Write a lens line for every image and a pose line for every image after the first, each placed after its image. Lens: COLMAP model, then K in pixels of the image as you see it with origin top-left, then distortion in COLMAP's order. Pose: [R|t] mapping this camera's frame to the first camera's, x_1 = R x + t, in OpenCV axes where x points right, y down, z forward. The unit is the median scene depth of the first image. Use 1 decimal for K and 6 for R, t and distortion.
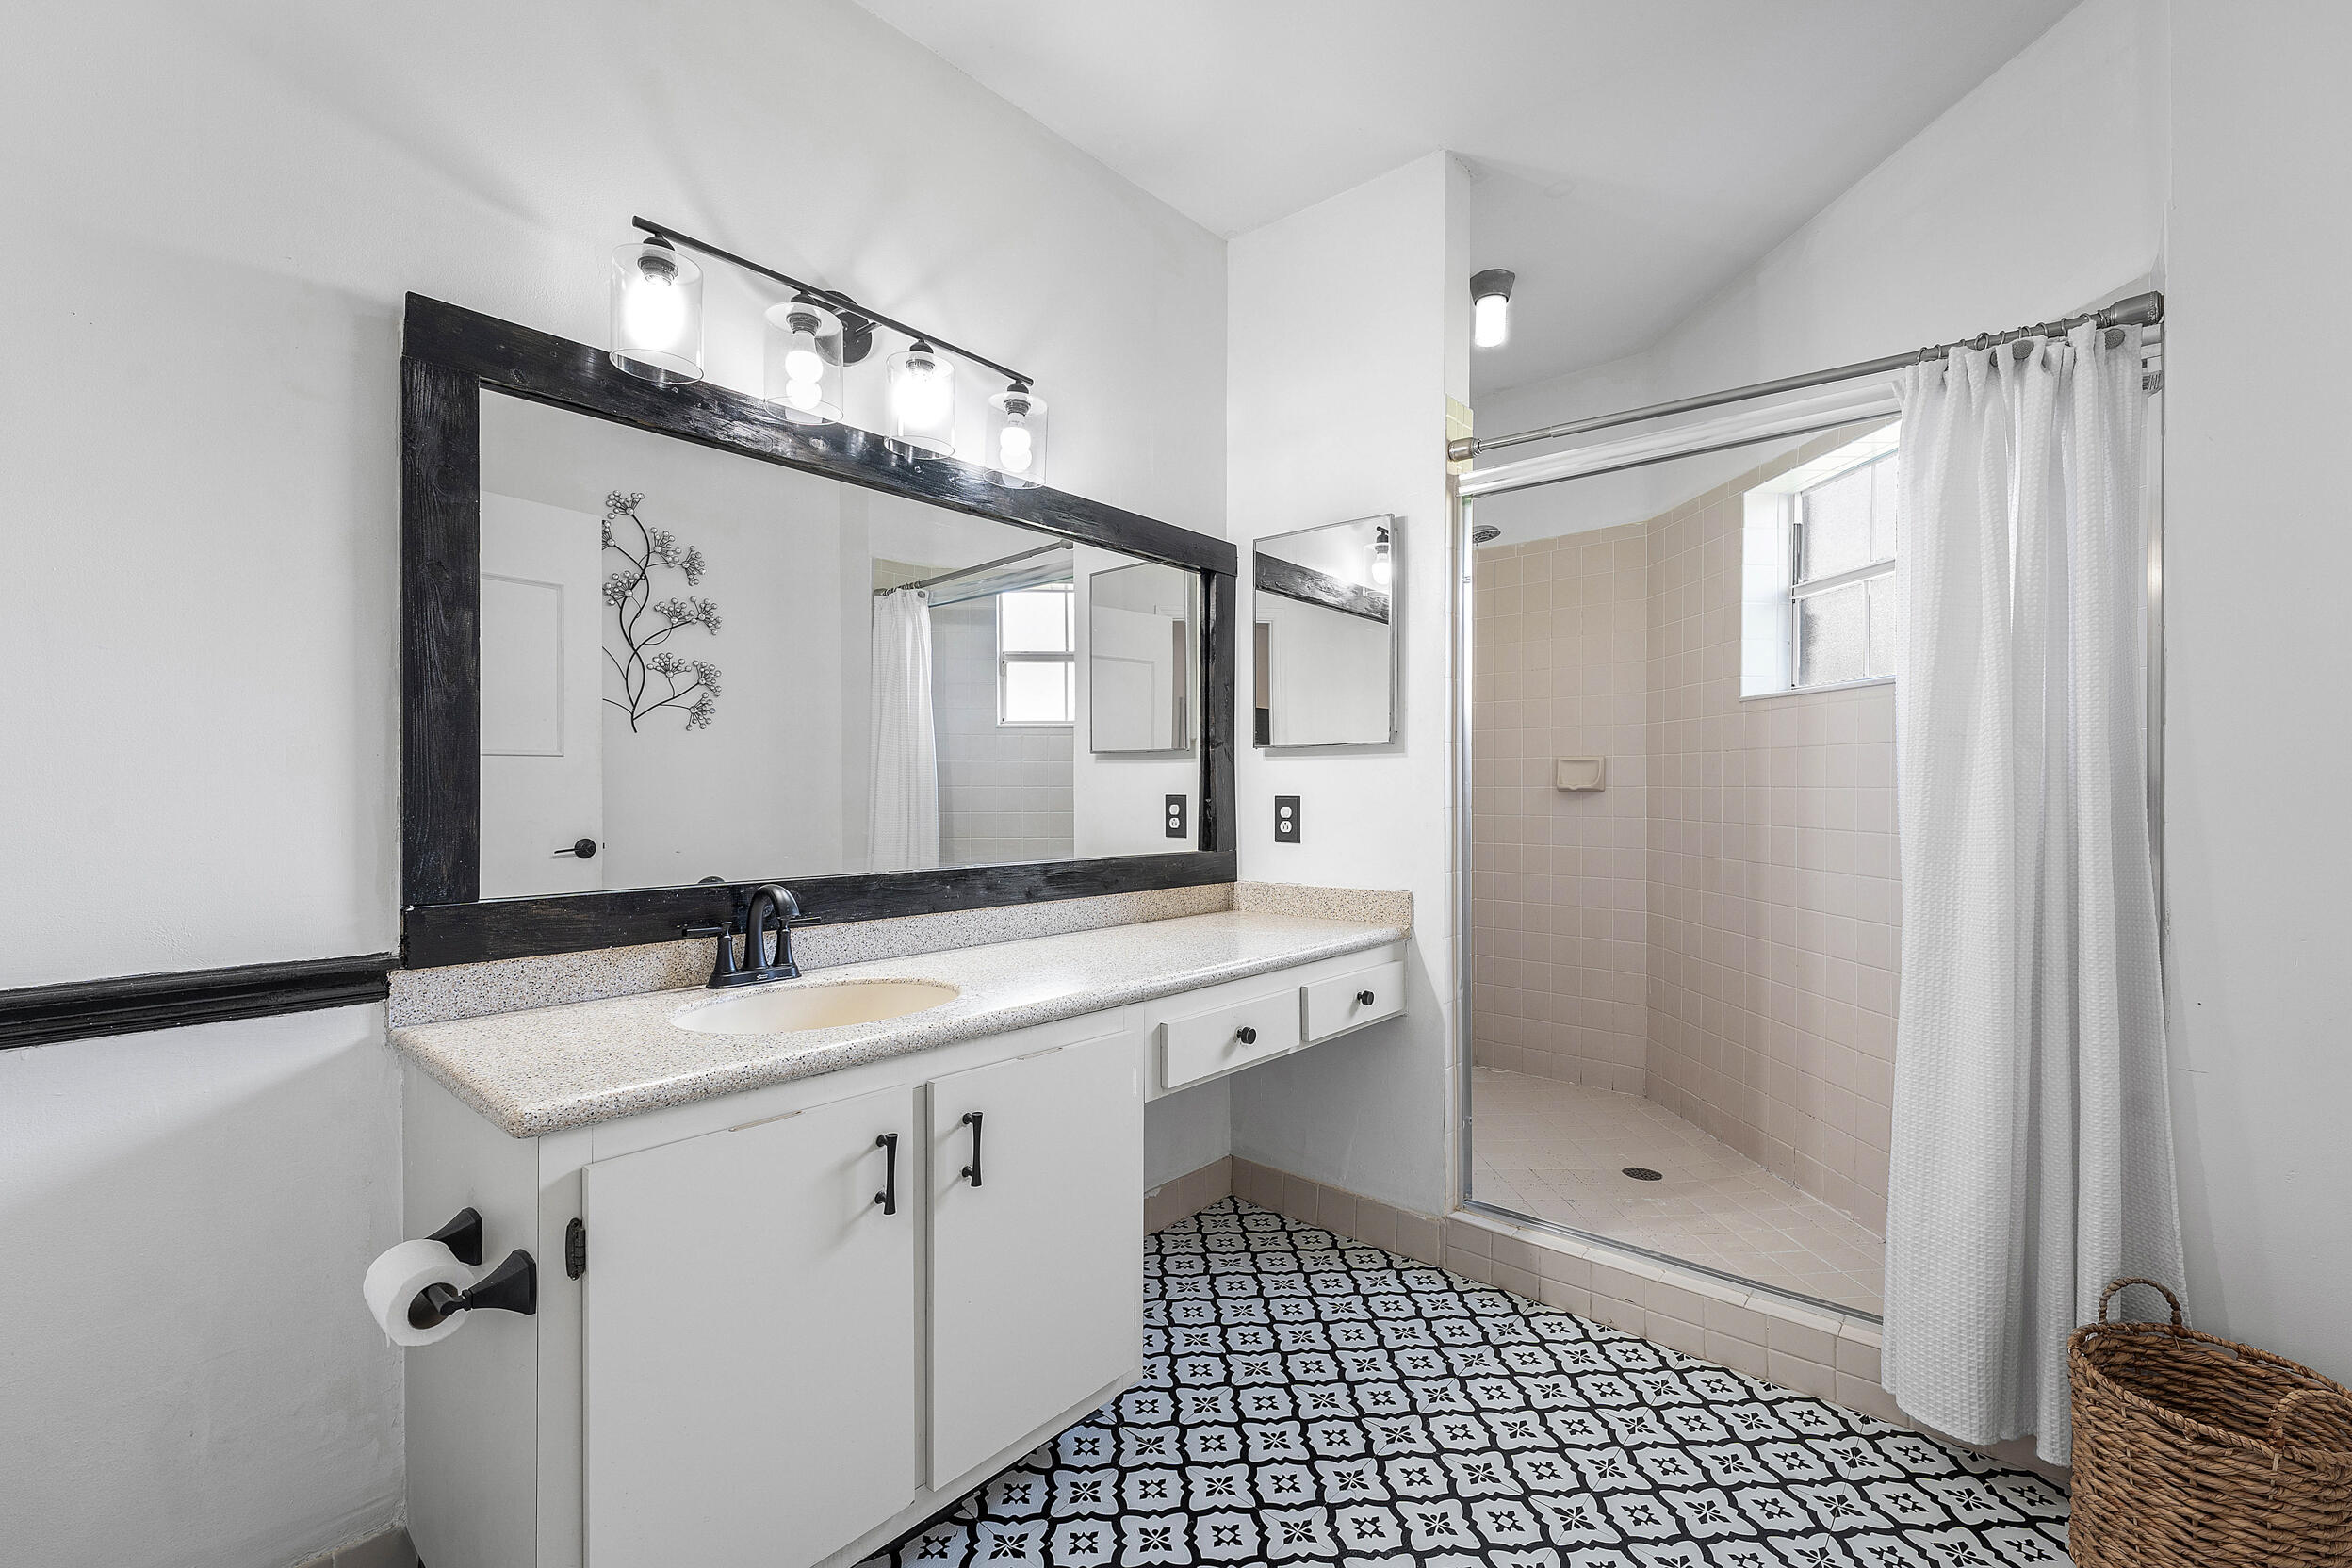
lens RADIAL K [[976.2, 0, 1175.8], [0, 976.2, 792.3], [0, 0, 1]] dist [-0.003034, -0.000077]
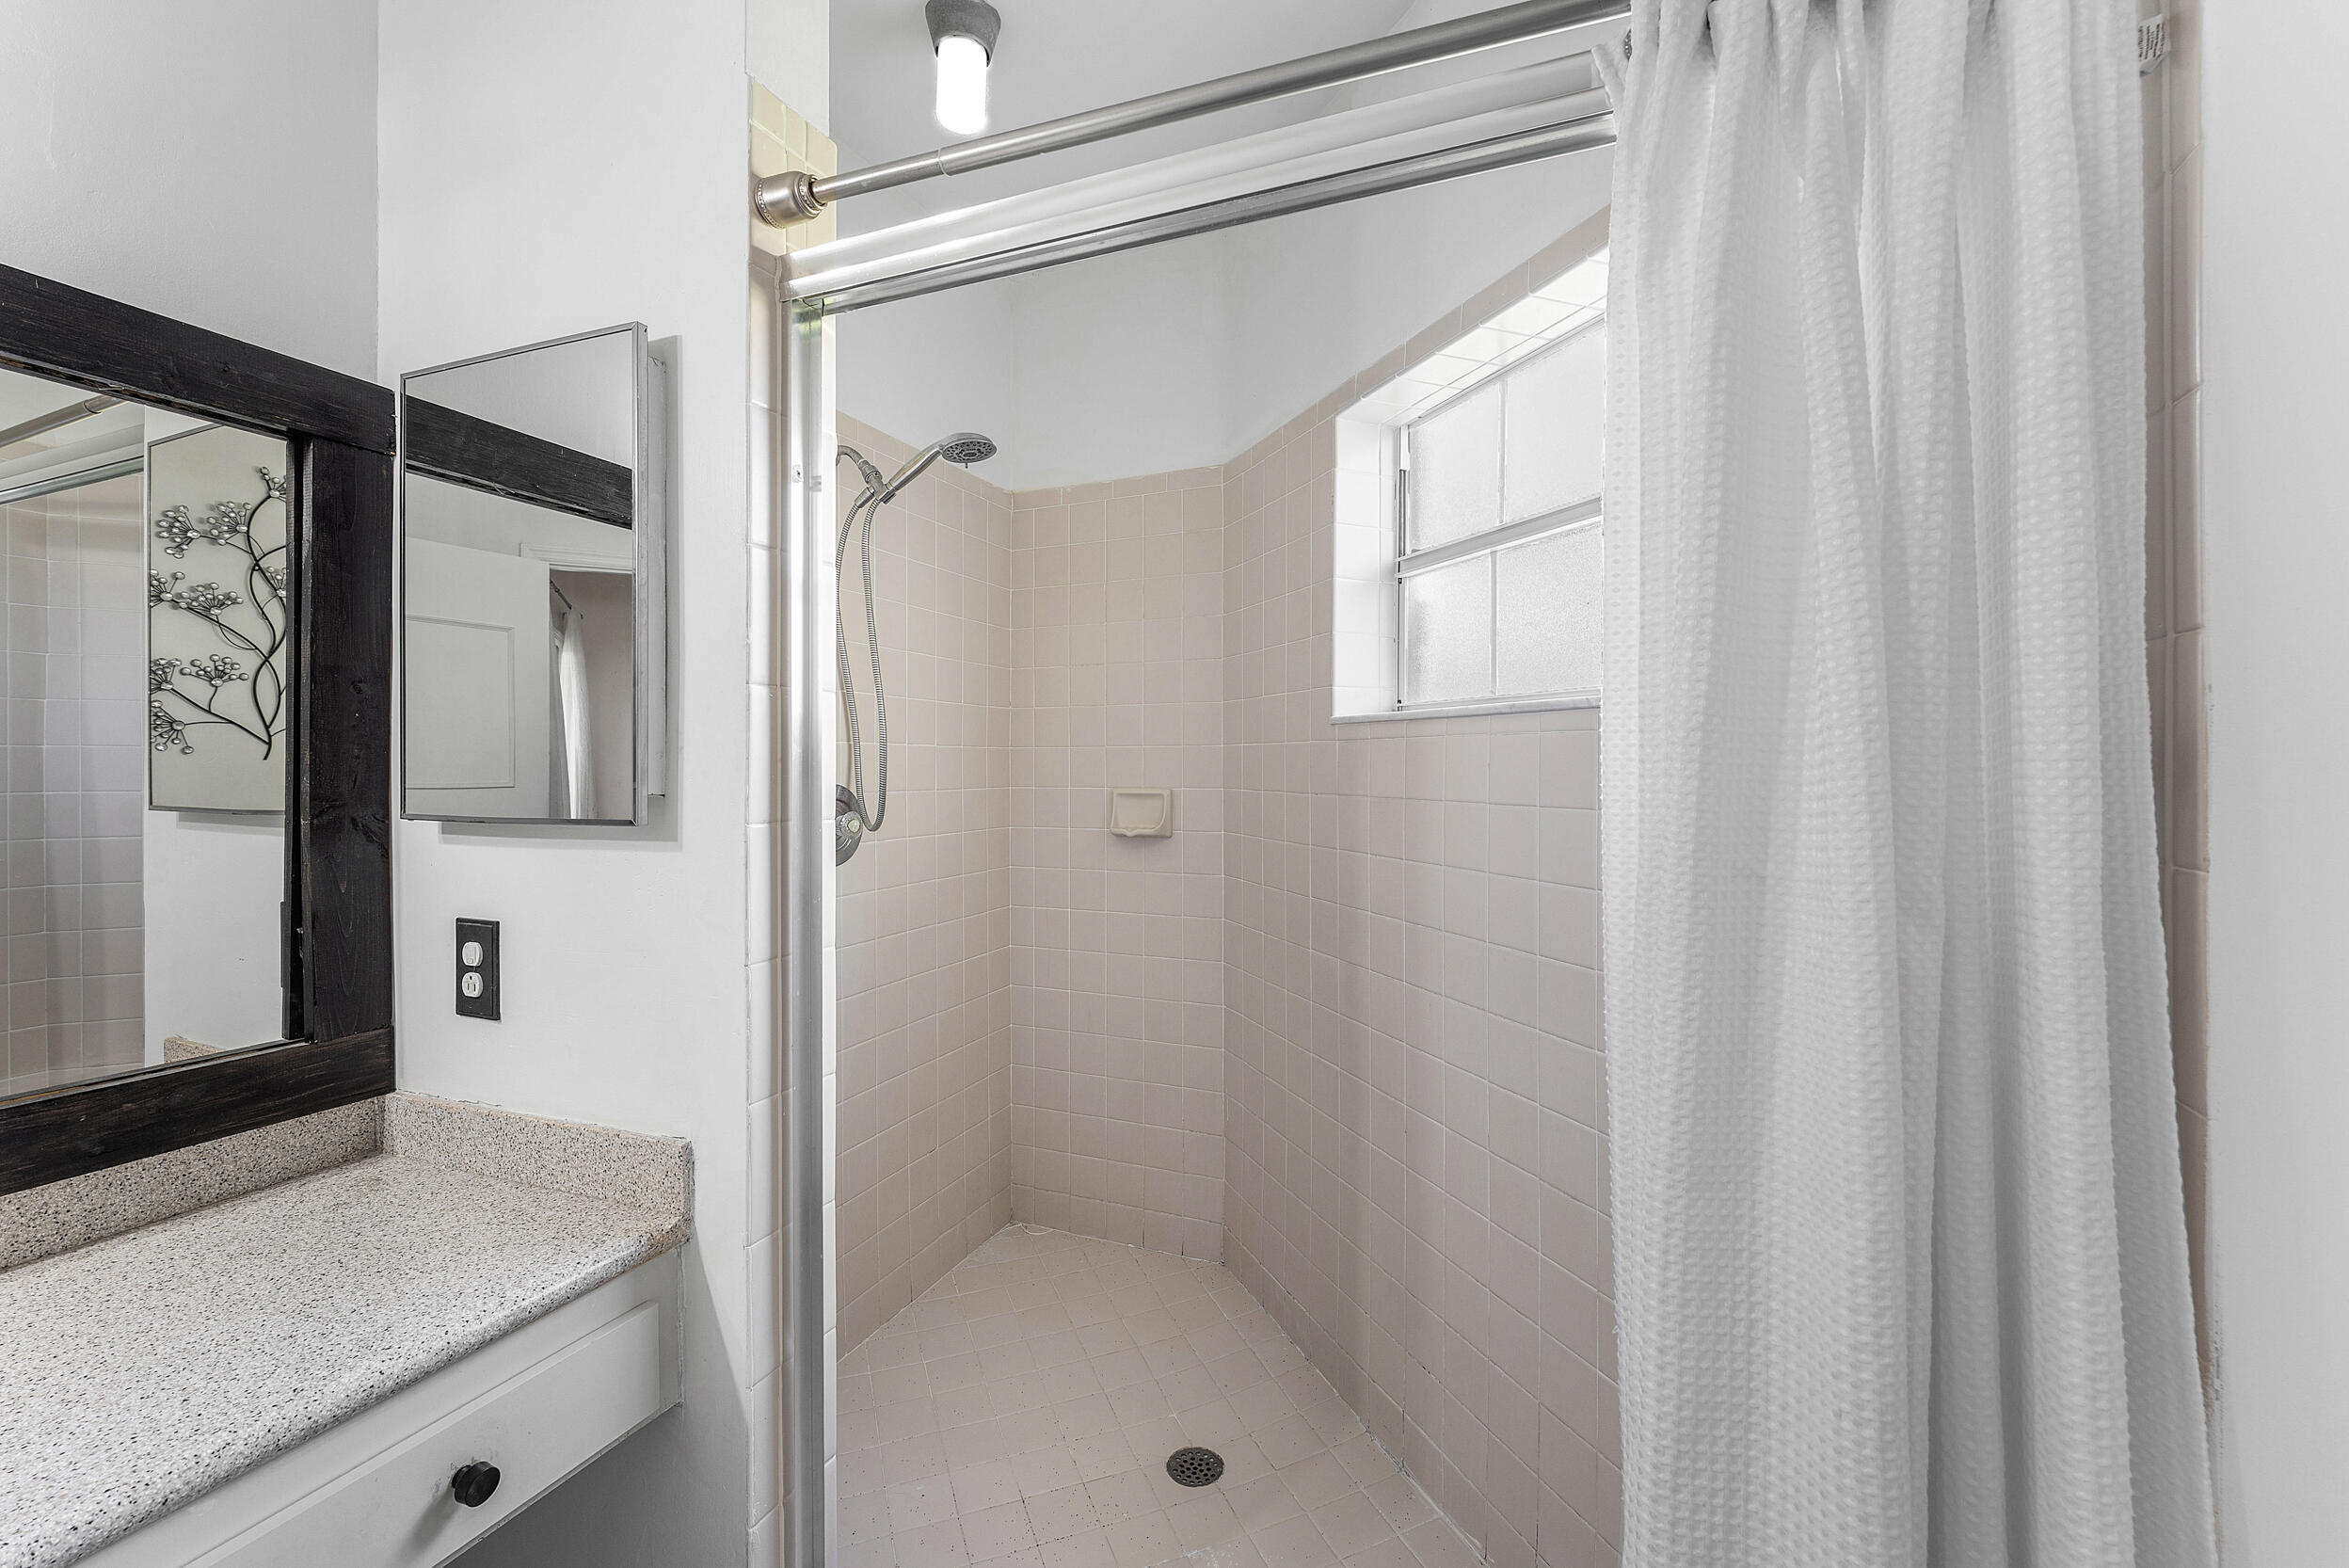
lens RADIAL K [[975.0, 0, 1175.1], [0, 975.0, 774.8], [0, 0, 1]] dist [-0.003034, -0.000077]
pose [[0.943151, -0.005272, 0.332323, 0.270812], [0.005315, 0.999986, 0.000782, -0.063643], [-0.332322, 0.001028, 0.943165, 0.429212]]
